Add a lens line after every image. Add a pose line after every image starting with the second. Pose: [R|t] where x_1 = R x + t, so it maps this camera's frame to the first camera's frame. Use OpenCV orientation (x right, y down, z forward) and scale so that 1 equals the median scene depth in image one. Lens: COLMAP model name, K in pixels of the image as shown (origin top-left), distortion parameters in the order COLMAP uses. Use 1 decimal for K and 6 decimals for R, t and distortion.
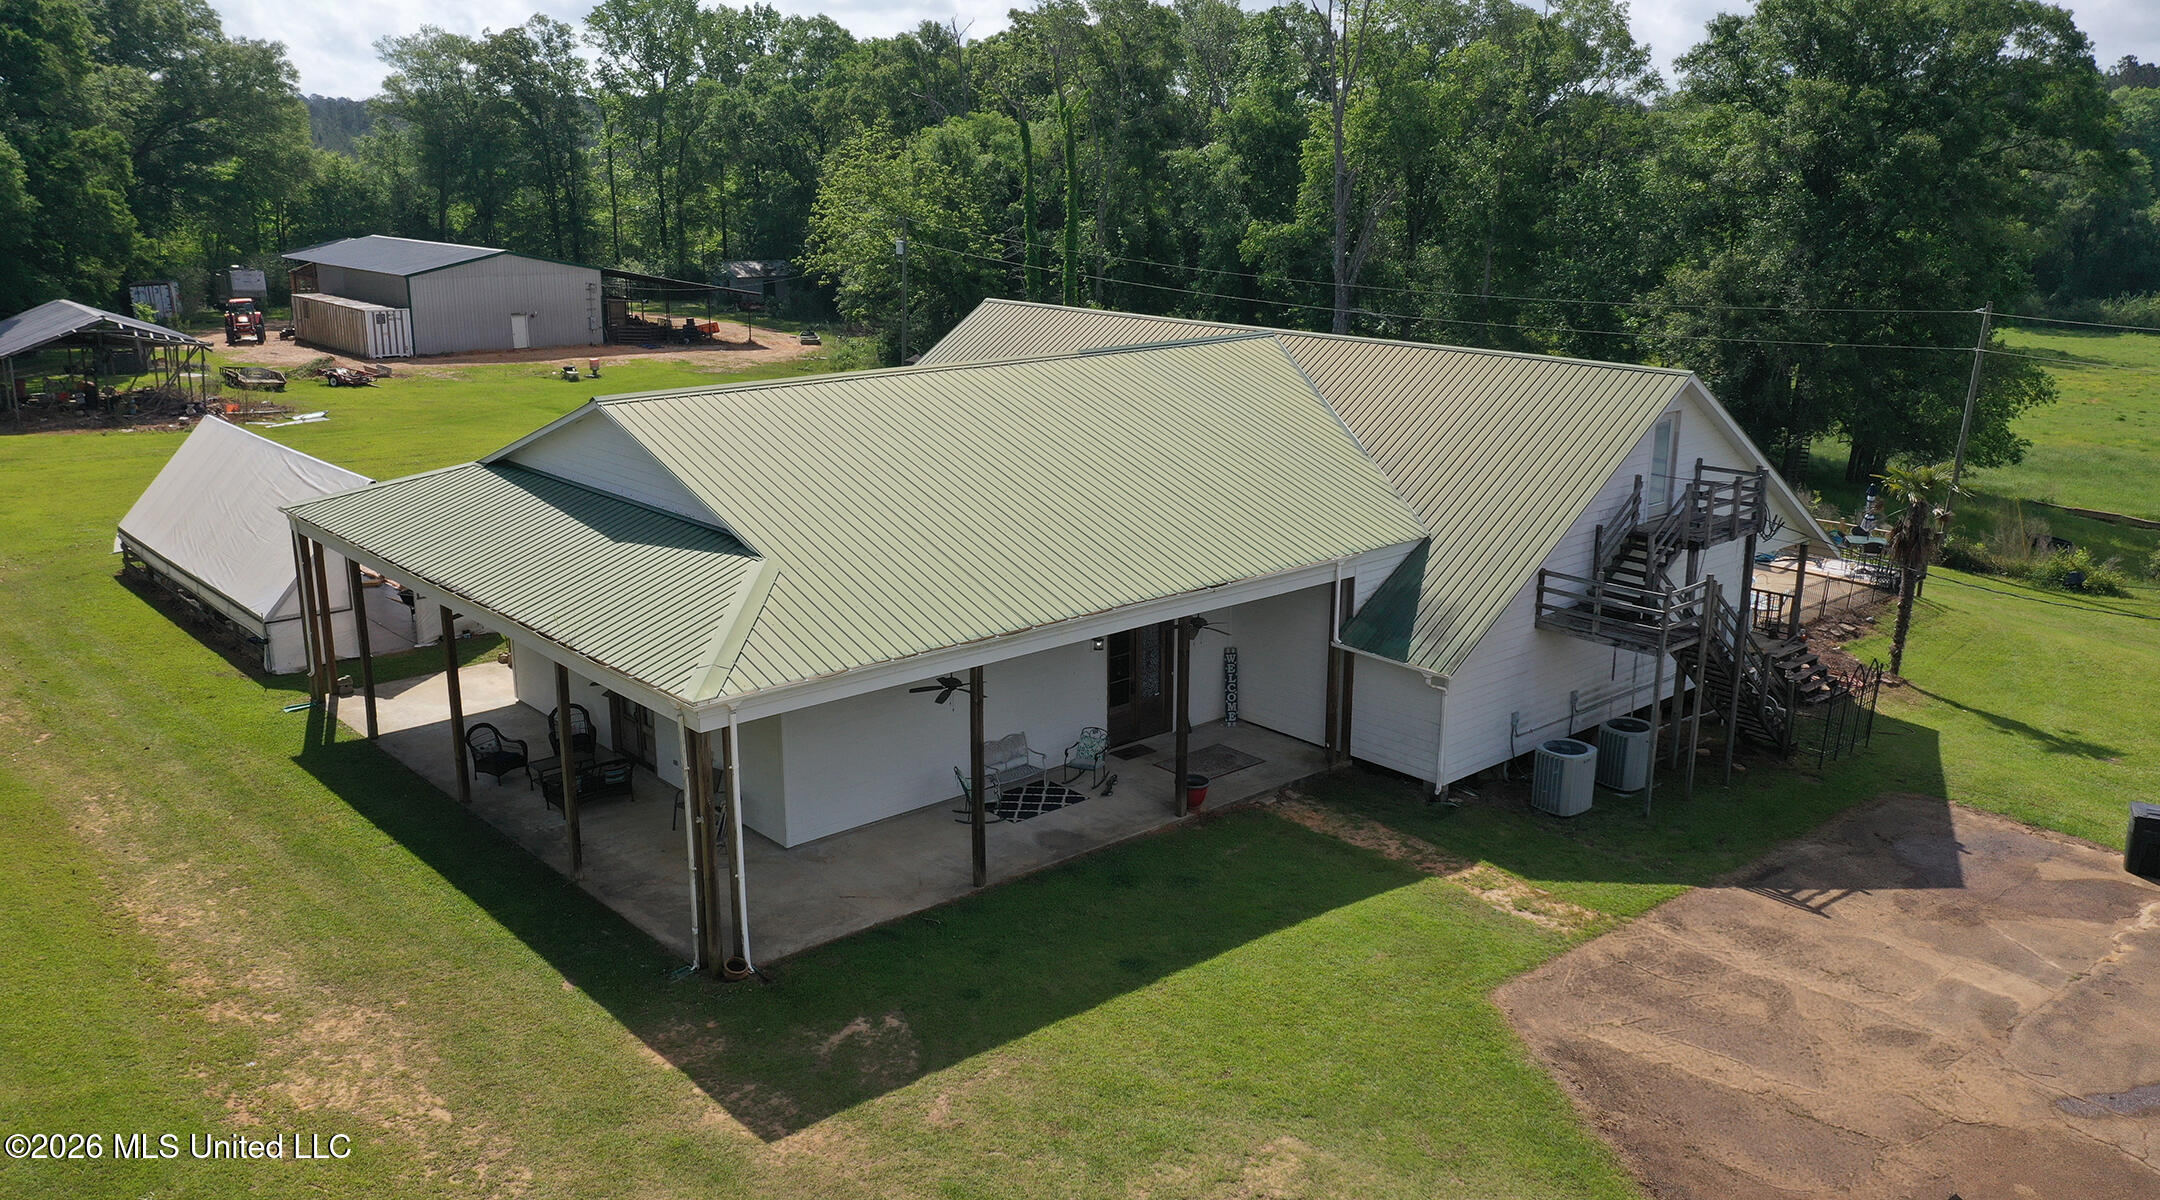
lens RADIAL K [[1741.6, 0, 1080.0], [0, 1741.6, 600.0], [0, 0, 1]] dist [-0.004617, -0.007959]
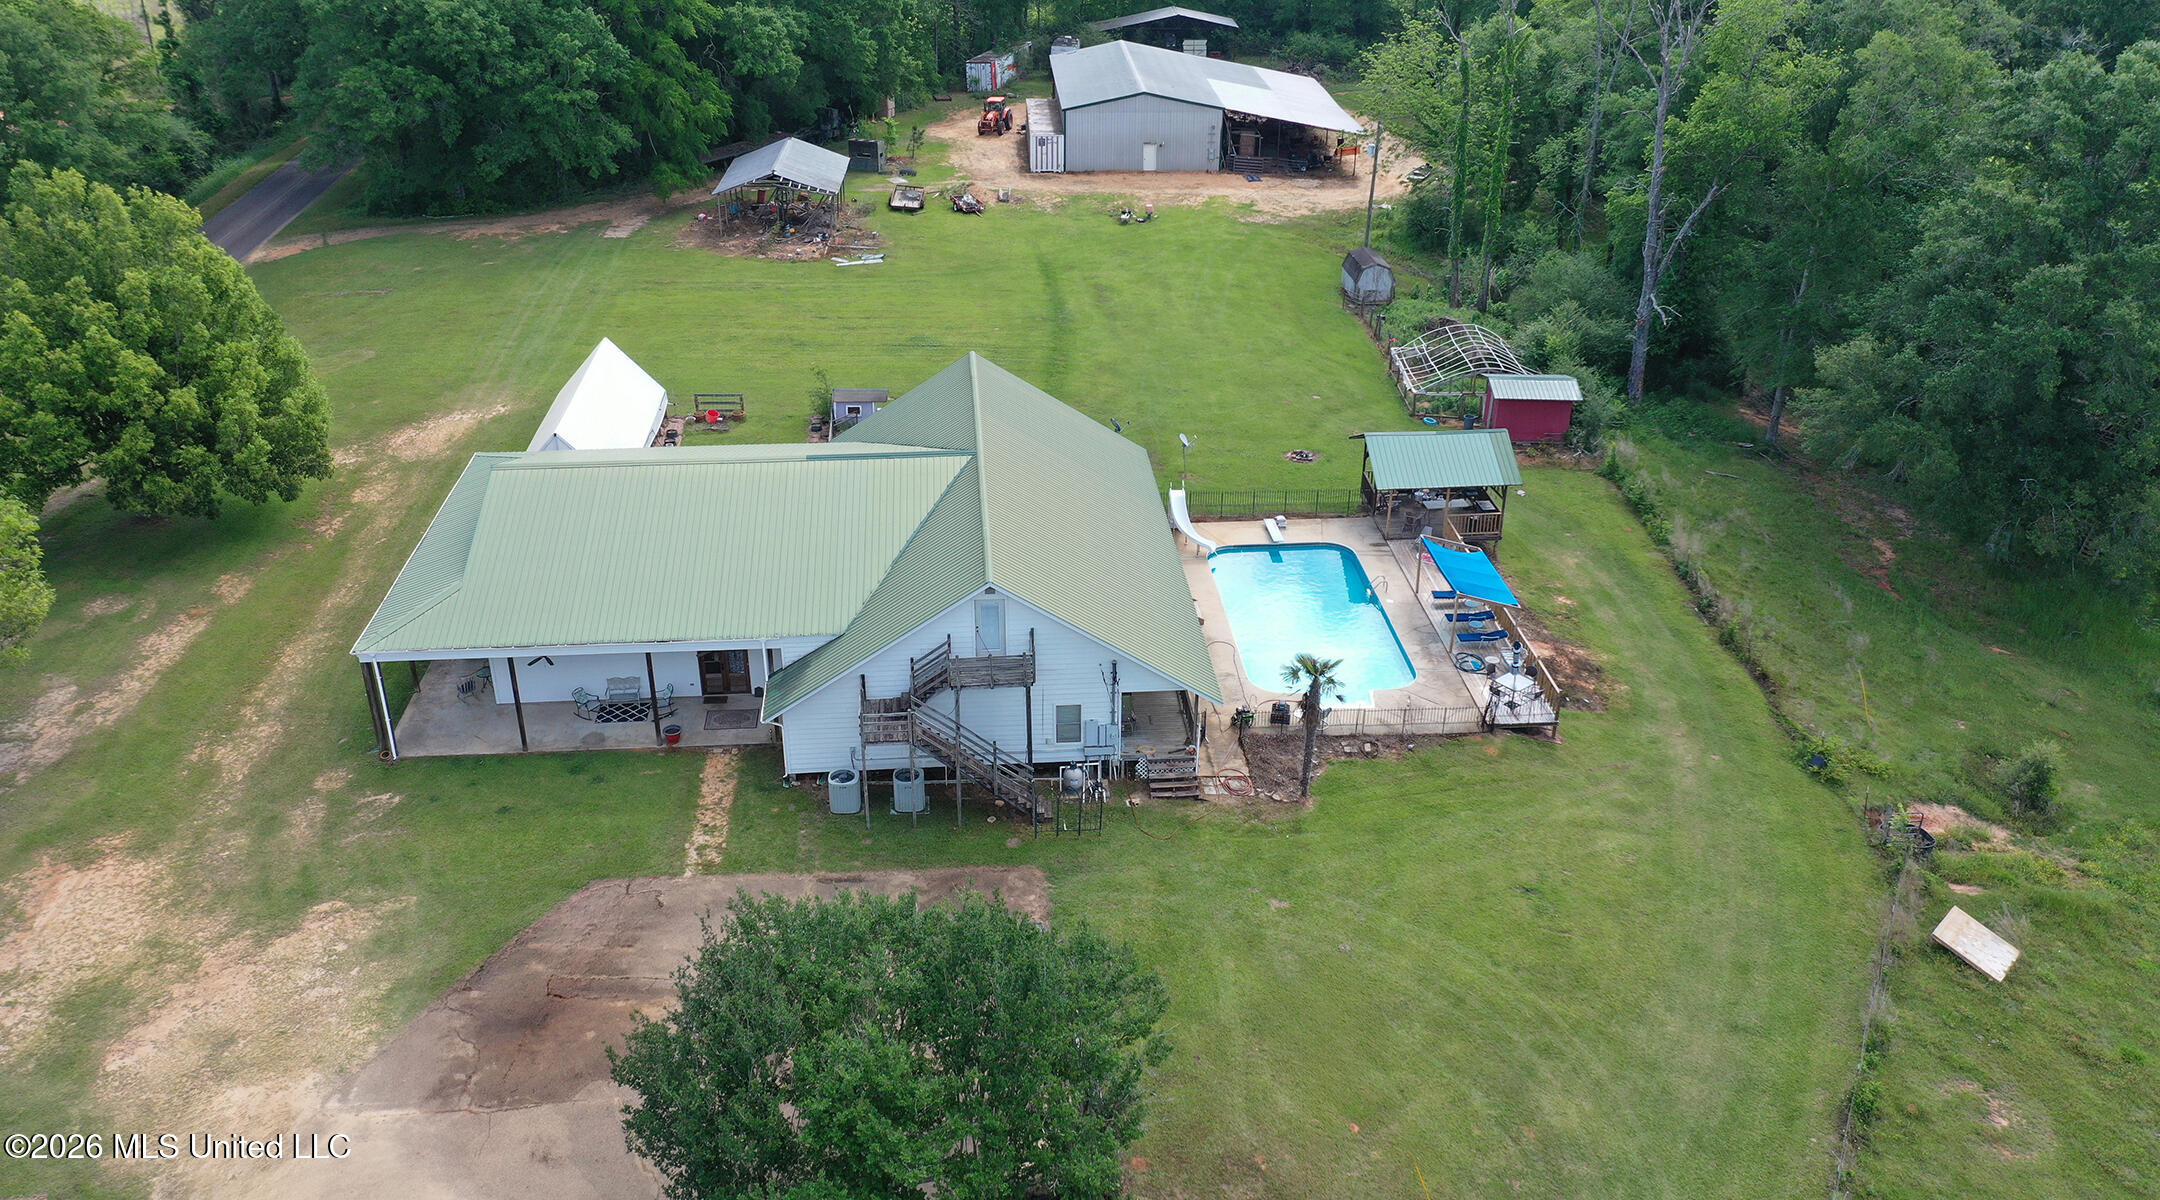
lens RADIAL K [[1741.6, 0, 1080.0], [0, 1741.6, 600.0], [0, 0, 1]] dist [-0.004617, -0.007959]
pose [[0.803488, 0.271726, -0.529690, 1.452490], [-0.154562, 0.954461, 0.255174, -0.613084], [0.574906, -0.123159, 0.808897, -0.291372]]
